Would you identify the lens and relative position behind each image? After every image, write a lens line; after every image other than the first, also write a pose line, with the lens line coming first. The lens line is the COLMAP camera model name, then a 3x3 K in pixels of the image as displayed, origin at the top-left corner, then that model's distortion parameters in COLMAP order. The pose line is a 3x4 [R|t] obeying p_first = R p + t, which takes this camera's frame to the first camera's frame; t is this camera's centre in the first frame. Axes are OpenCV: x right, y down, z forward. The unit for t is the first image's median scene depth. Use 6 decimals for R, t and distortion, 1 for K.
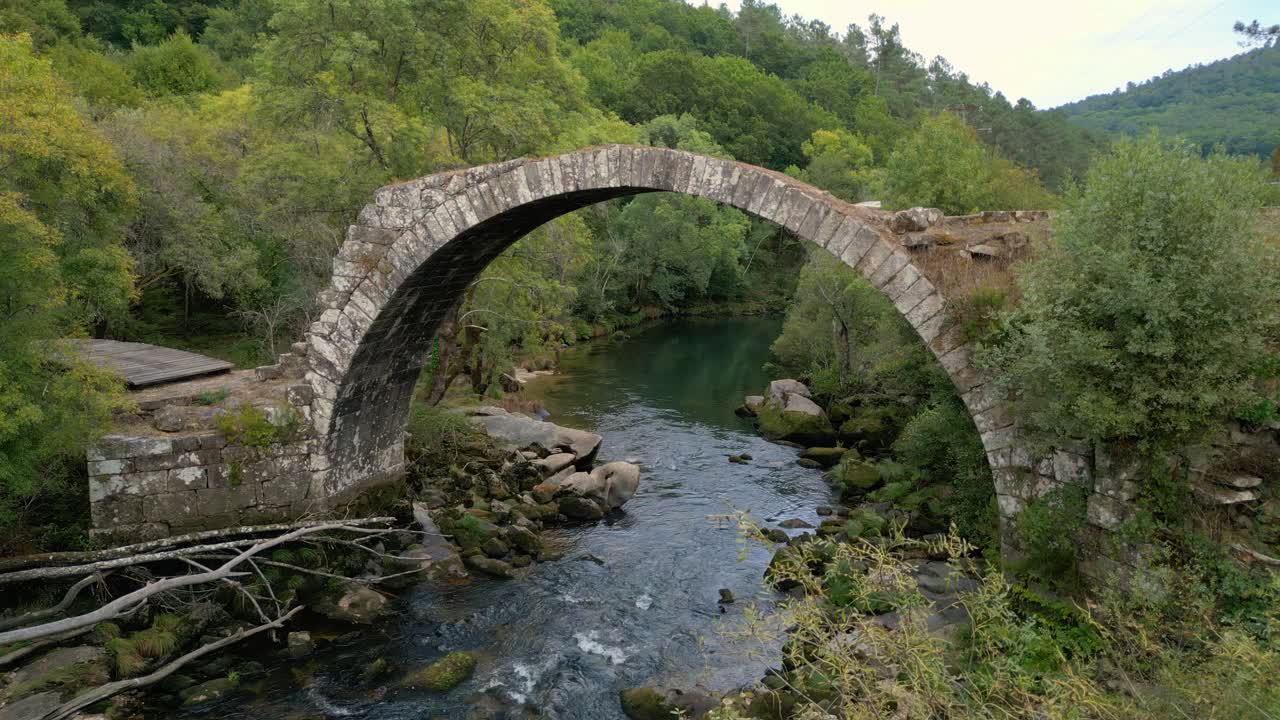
lens RADIAL K [[918.9, 0, 640.0], [0, 918.9, 360.0], [0, 0, 1]] dist [0.080184, -0.088825]
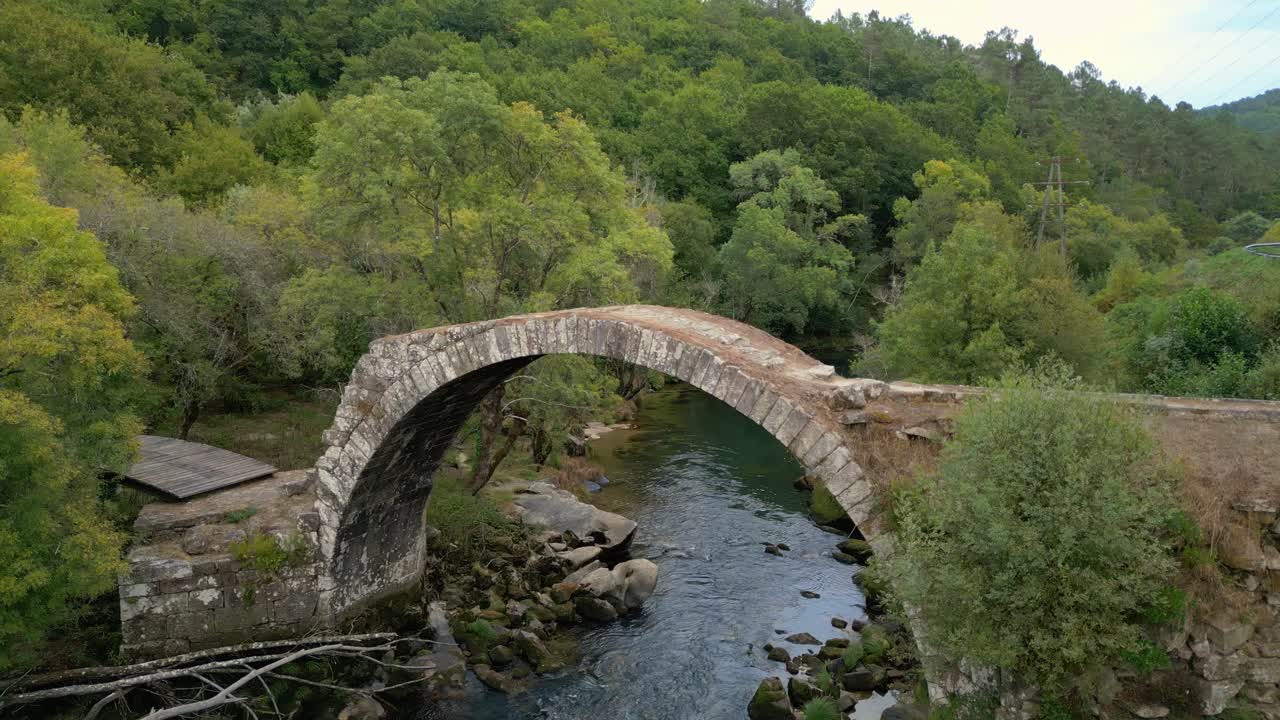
lens RADIAL K [[918.9, 0, 640.0], [0, 918.9, 360.0], [0, 0, 1]] dist [0.080184, -0.088825]
pose [[0.990098, 0.012963, -0.139779, 0.170581], [-0.014349, 0.999857, -0.008907, -0.149110], [0.139644, 0.010825, 0.990143, -0.029515]]
